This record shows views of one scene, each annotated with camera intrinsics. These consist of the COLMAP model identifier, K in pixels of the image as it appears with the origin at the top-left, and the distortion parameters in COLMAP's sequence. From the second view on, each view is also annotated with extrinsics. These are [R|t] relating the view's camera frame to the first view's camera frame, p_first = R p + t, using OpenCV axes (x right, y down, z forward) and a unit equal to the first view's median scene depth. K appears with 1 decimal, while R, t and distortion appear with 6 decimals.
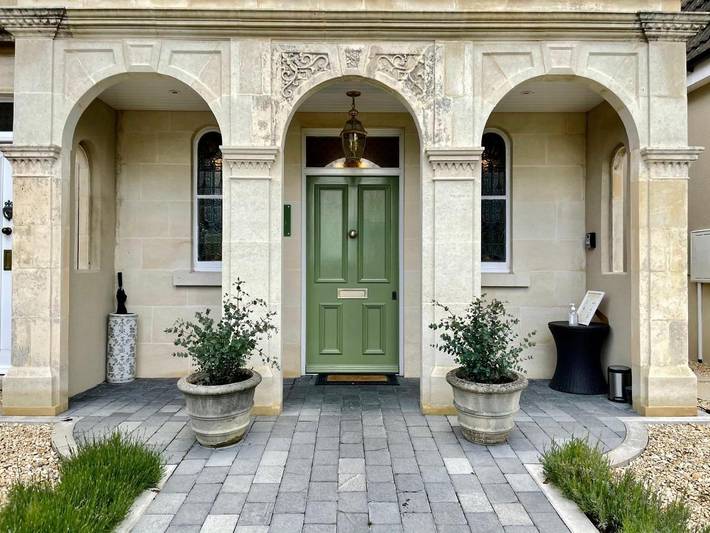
lens RADIAL K [[560.5, 0, 355.0], [0, 560.5, 270.8], [0, 0, 1]] dist [0.031629, 0.001335]
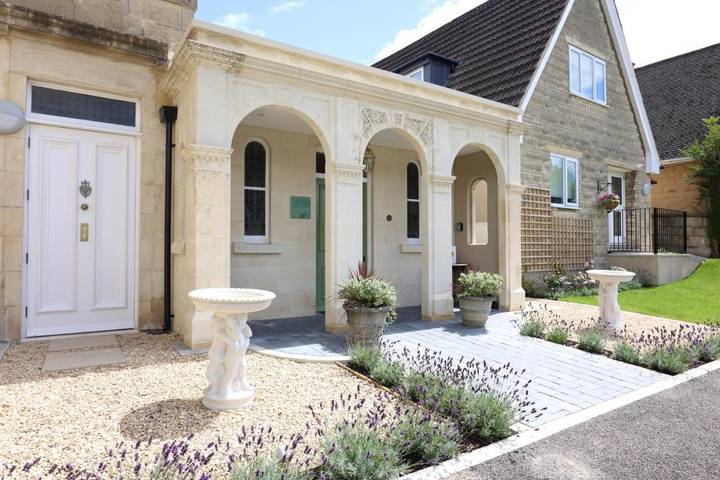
lens RADIAL K [[425.8, 0, 359.6], [0, 425.8, 234.6], [0, 0, 1]] dist [-0.003595, 0.000020]
pose [[0.841571, 0.011587, 0.540022, -0.772959], [-0.002050, 0.999831, -0.018259, 0.000733], [-0.540142, 0.014259, 0.841453, -0.026048]]
